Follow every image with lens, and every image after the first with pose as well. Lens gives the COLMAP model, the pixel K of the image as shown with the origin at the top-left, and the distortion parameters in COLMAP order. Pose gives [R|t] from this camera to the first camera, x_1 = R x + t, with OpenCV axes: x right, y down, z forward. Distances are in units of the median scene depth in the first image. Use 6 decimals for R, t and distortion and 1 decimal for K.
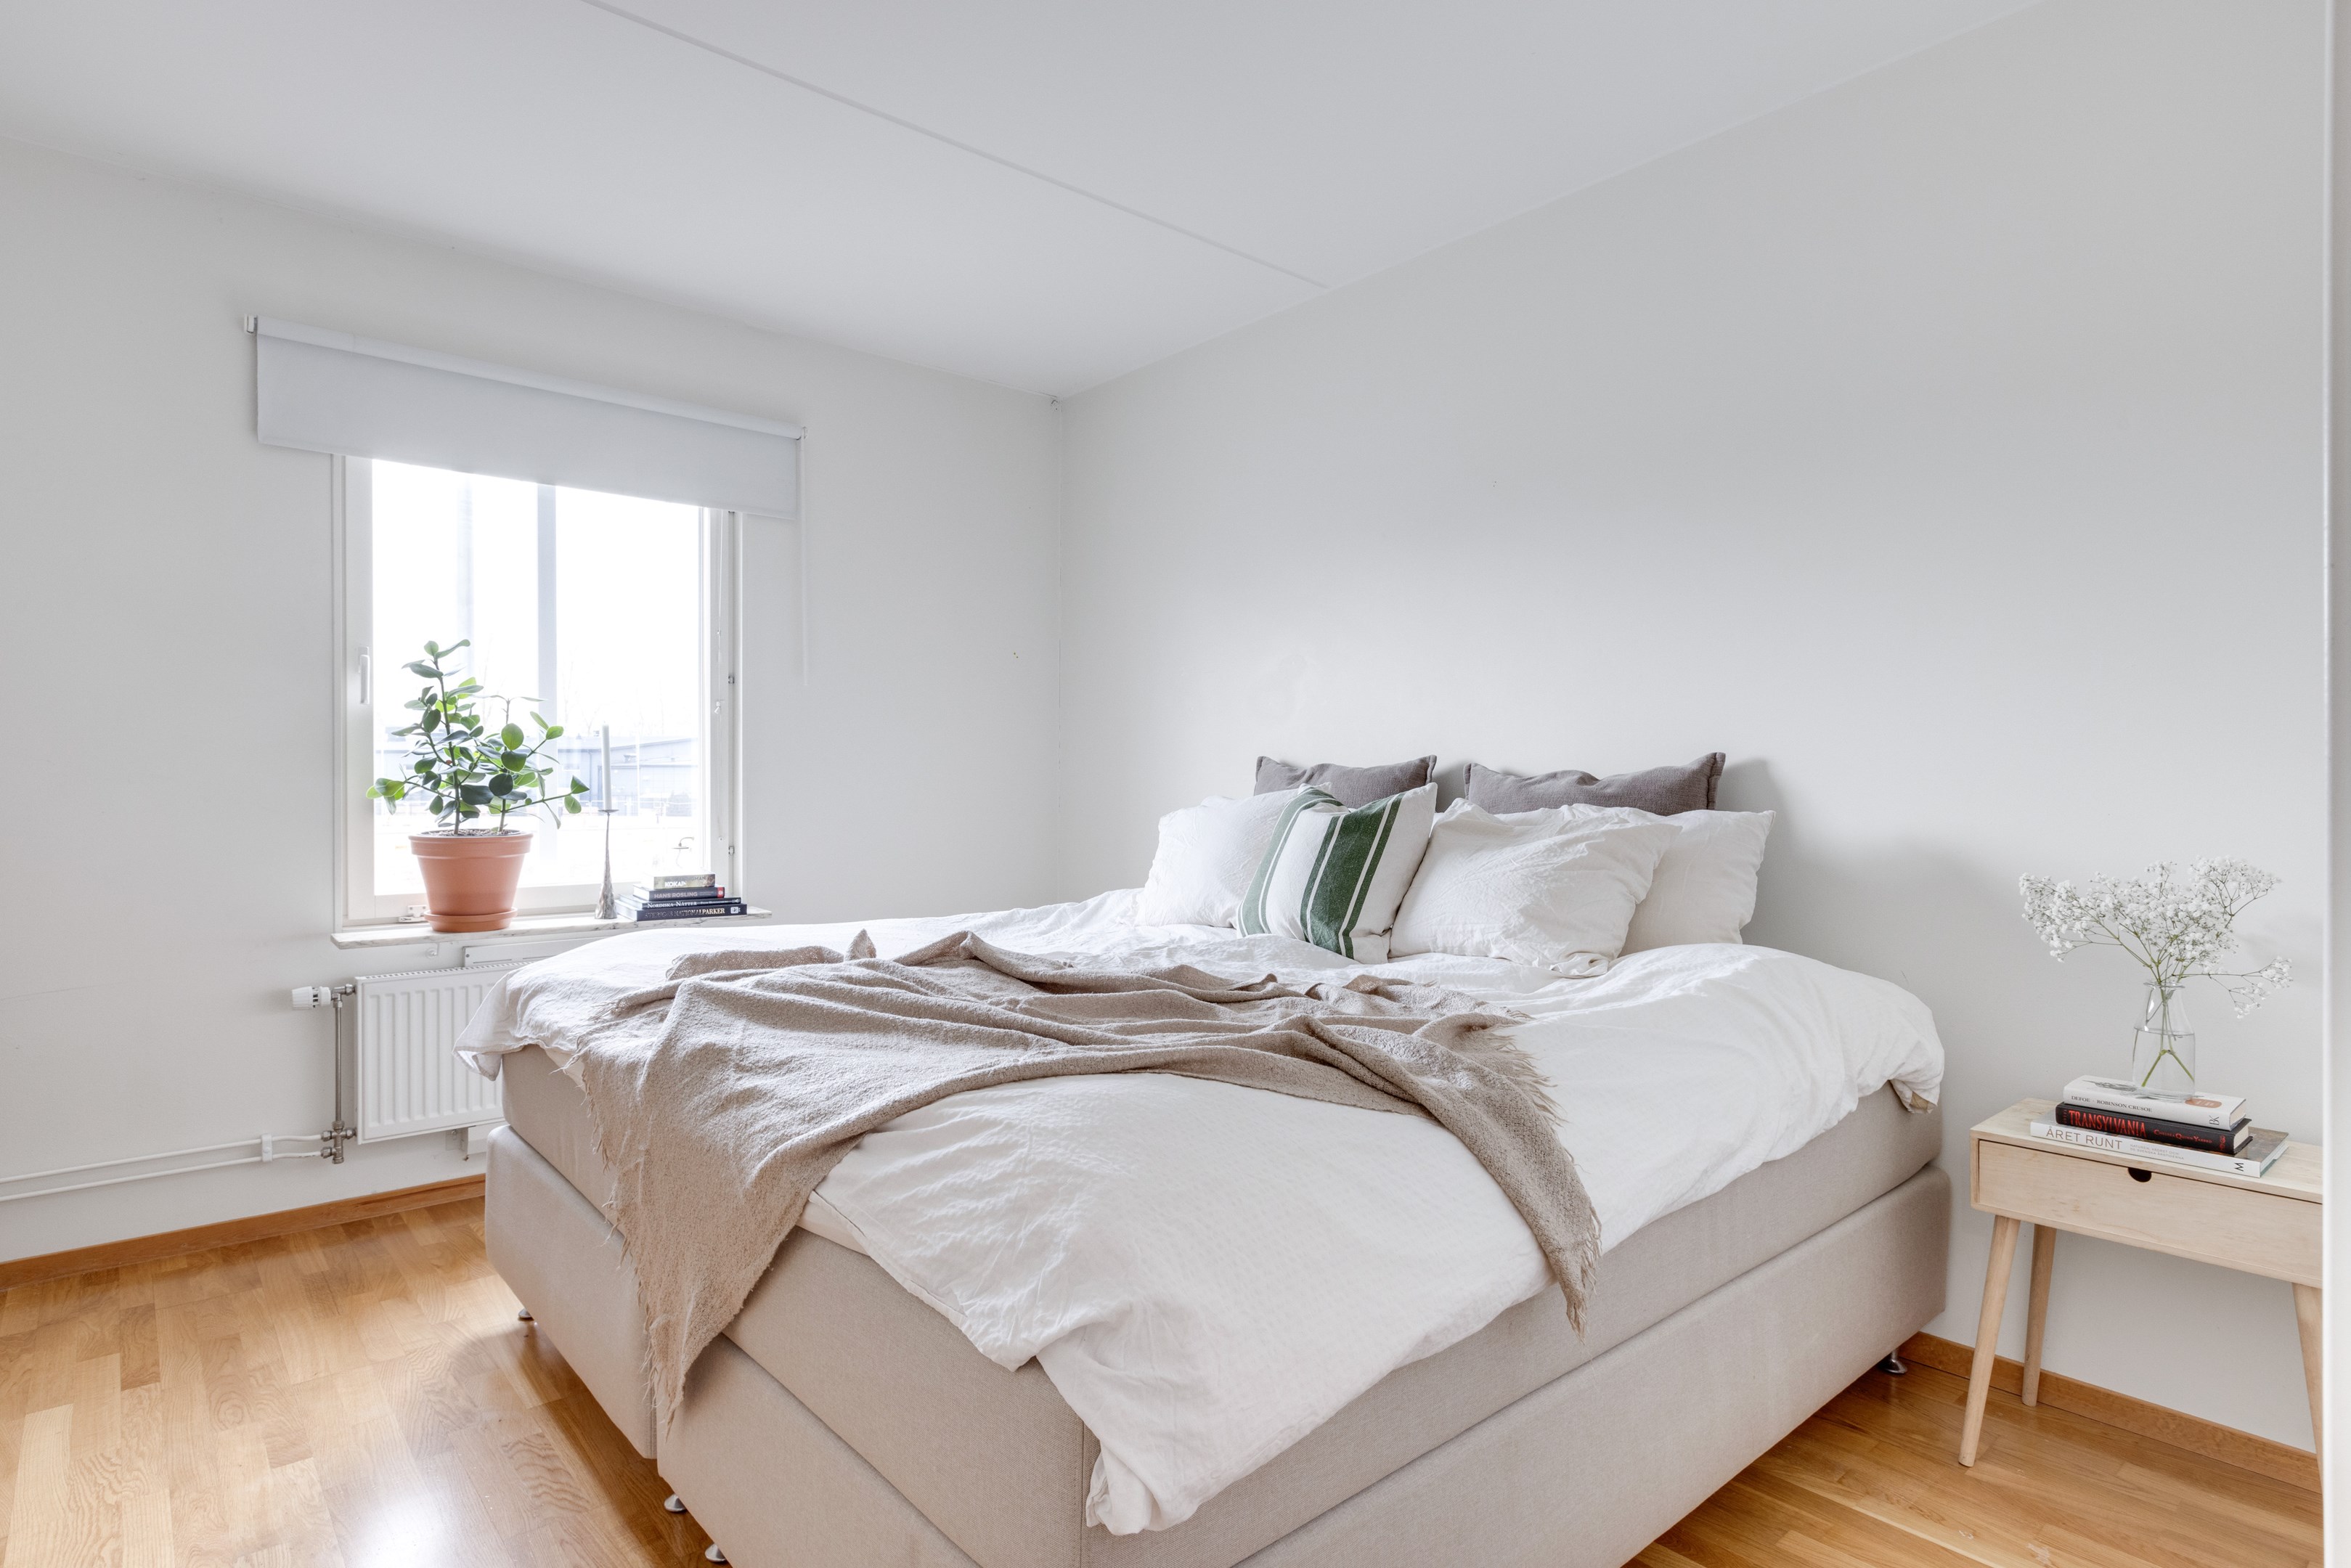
lens RADIAL K [[1281.1, 0, 1179.2], [0, 1281.1, 782.4], [0, 0, 1]] dist [0.017934, -0.002900]
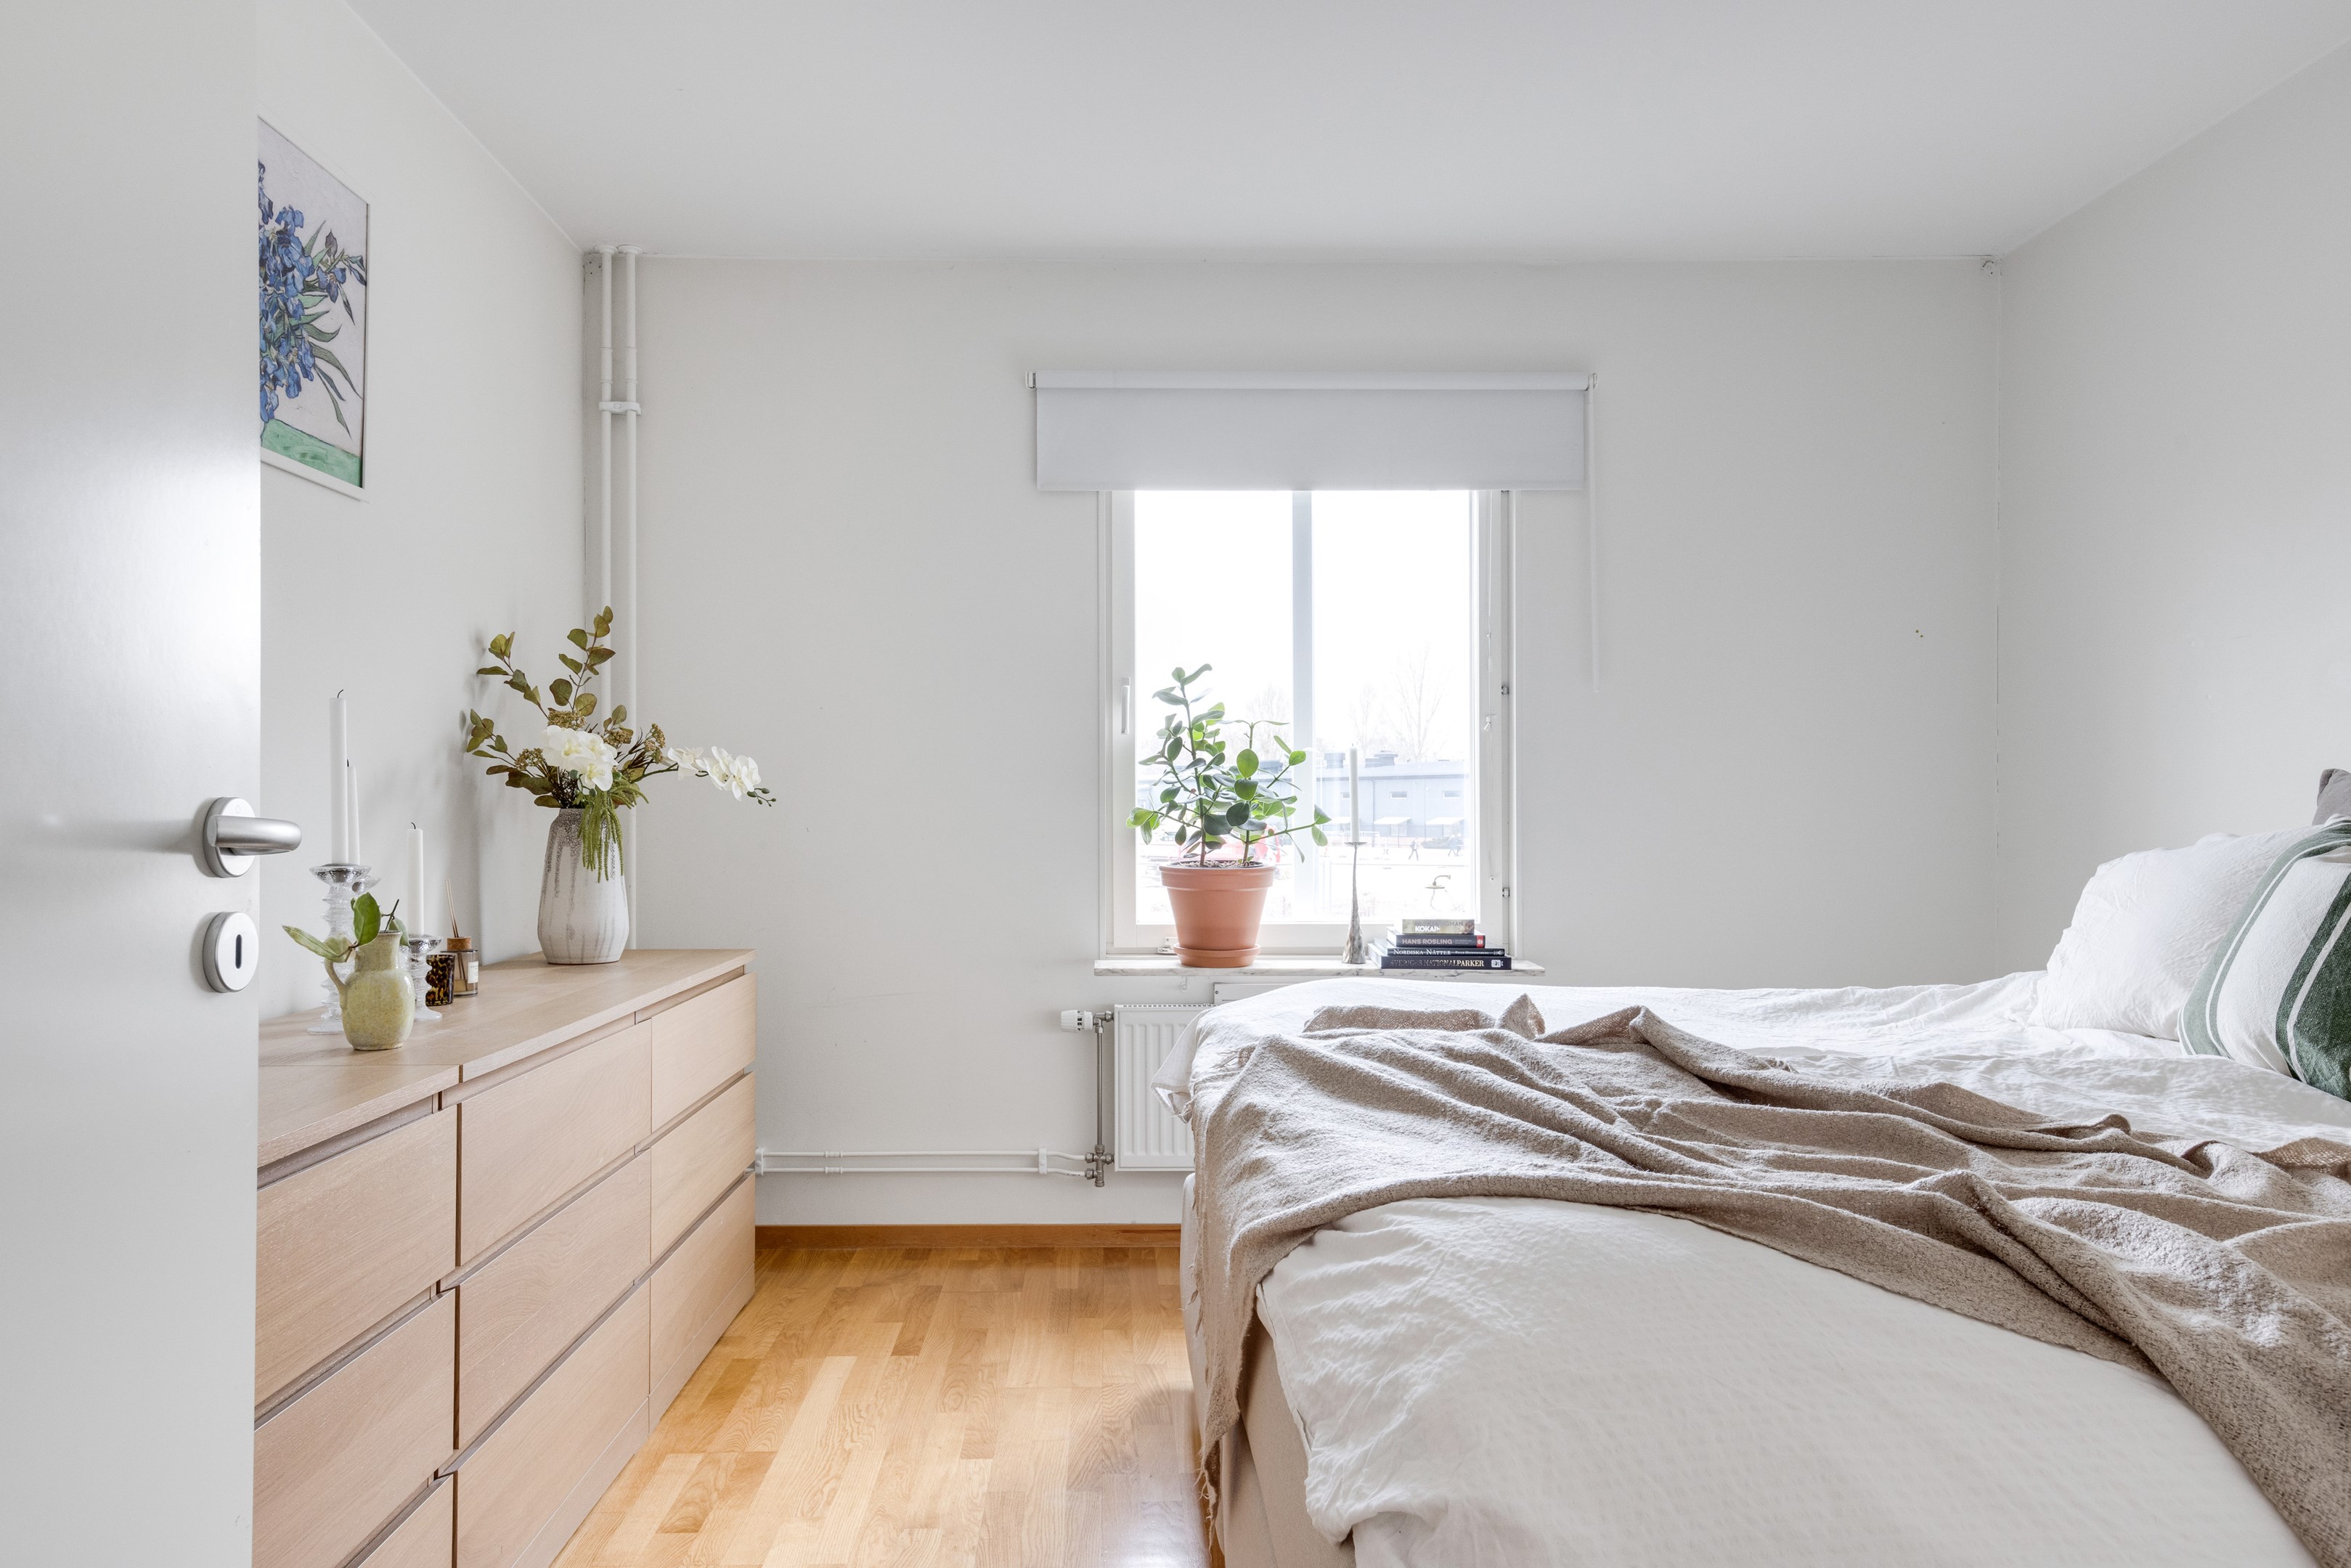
lens RADIAL K [[1593.9, 0, 1173.2], [0, 1593.9, 795.0], [0, 0, 1]] dist [0.041490, 0.006459]
pose [[0.761756, -0.006780, -0.647829, 0.216054], [0.000254, 0.999948, -0.010166, -0.000563], [0.647864, 0.007580, 0.761718, 0.079625]]
